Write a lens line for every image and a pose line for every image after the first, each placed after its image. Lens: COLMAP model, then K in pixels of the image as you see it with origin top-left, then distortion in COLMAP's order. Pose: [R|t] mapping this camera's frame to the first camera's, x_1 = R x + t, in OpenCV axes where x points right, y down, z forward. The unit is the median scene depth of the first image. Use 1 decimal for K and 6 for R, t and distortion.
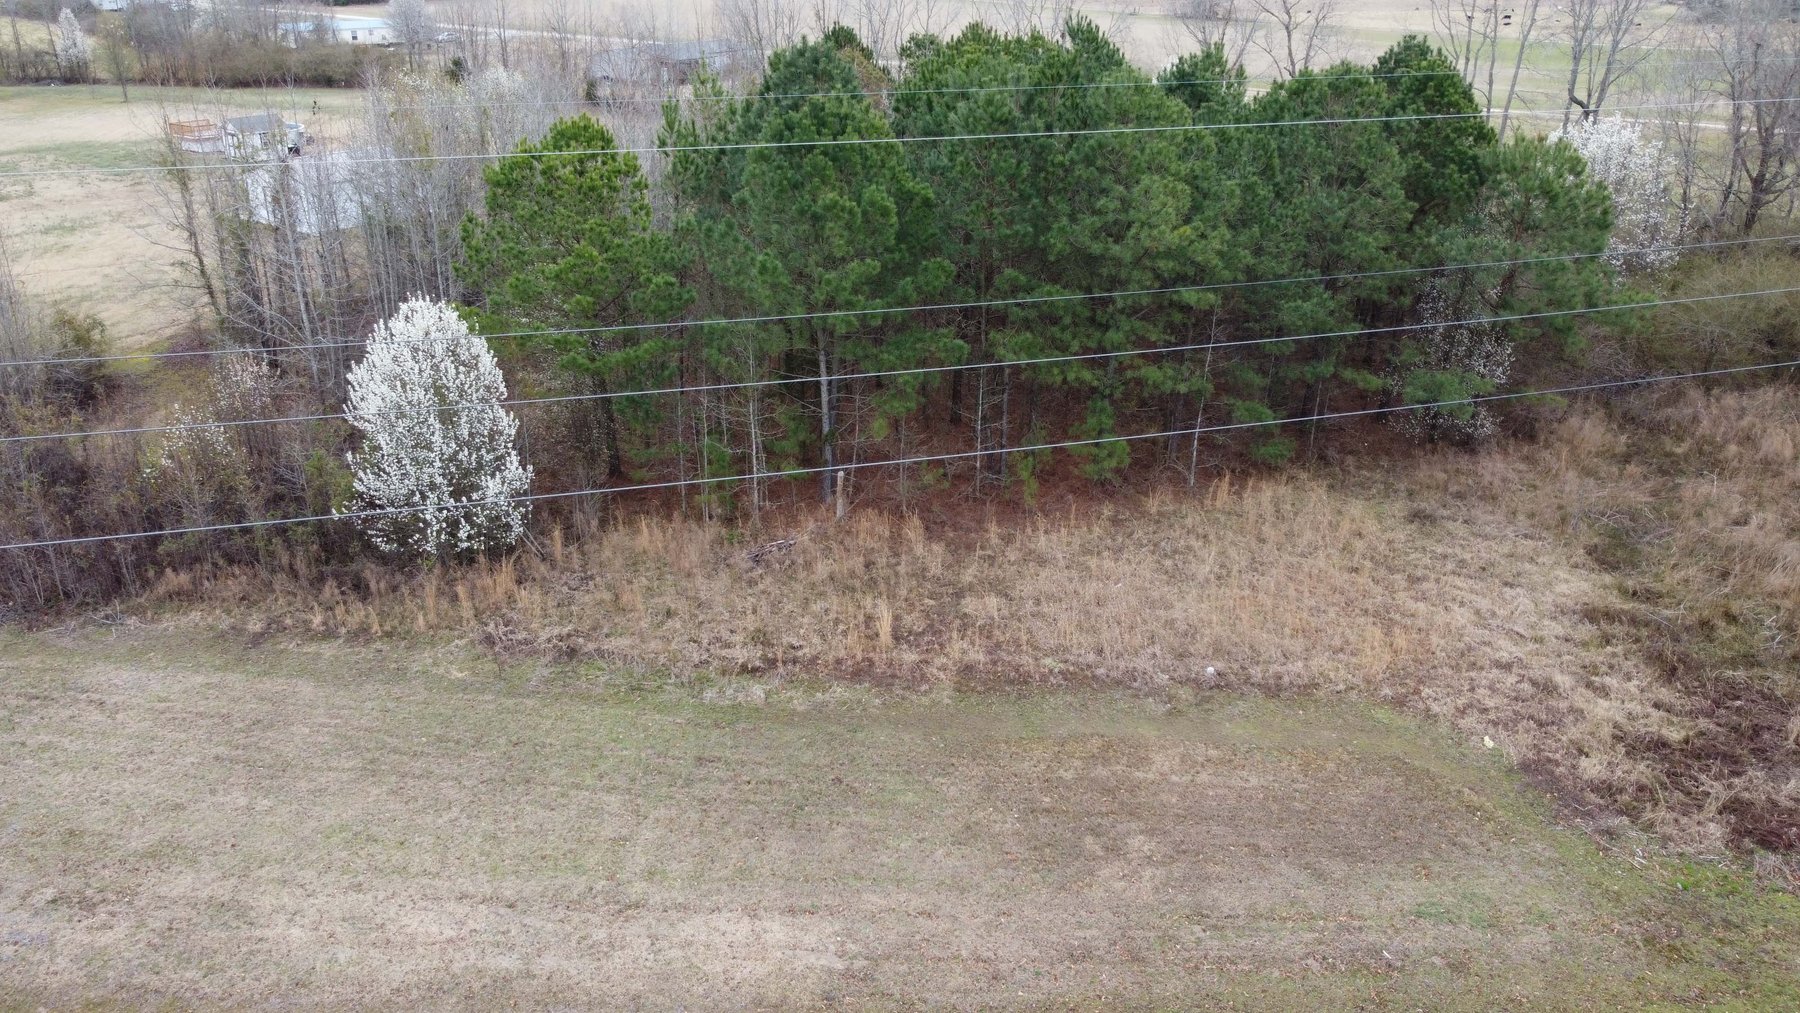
lens RADIAL K [[1373.3, 0, 900.4], [0, 1373.3, 507.1], [0, 0, 1]] dist [-0.010321, 0.006797]
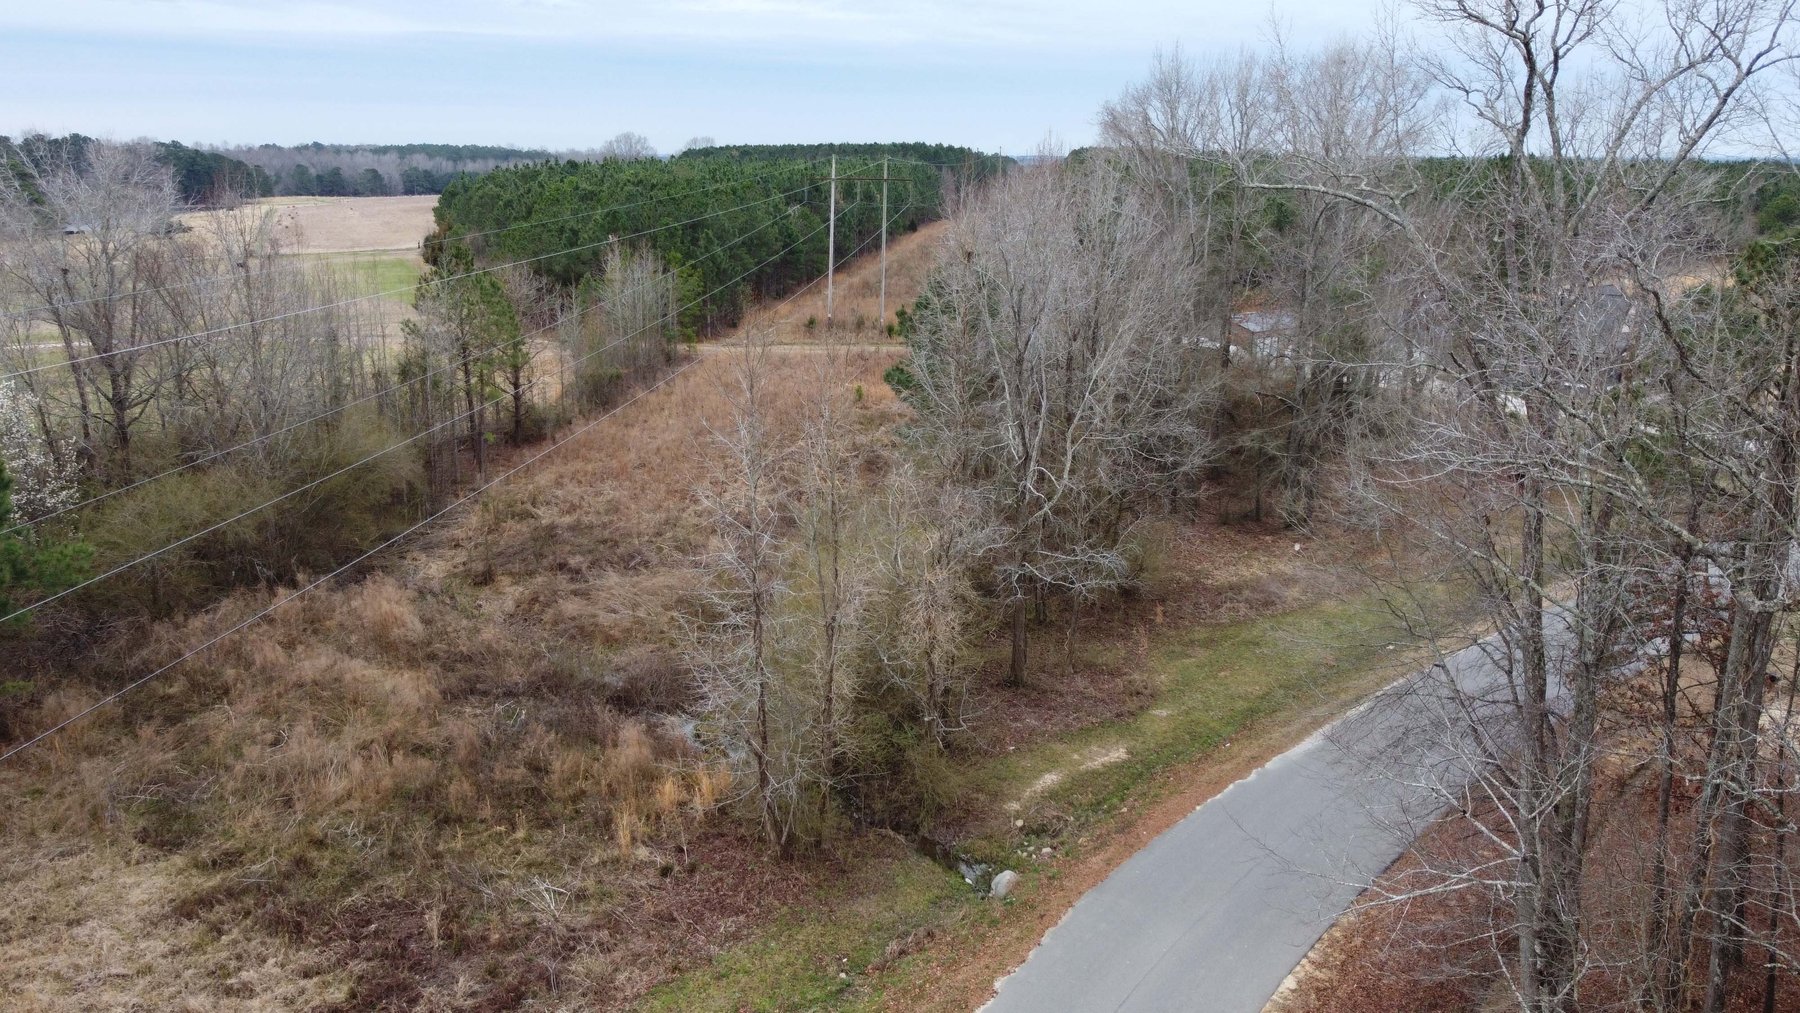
lens RADIAL K [[1373.3, 0, 899.9], [0, 1373.3, 504.9], [0, 0, 1]] dist [-0.010321, 0.006797]
pose [[0.440331, -0.225957, 0.868937, 0.007206], [0.352721, 0.933536, 0.064015, -0.058320], [-0.825649, 0.278304, 0.490765, 0.130434]]
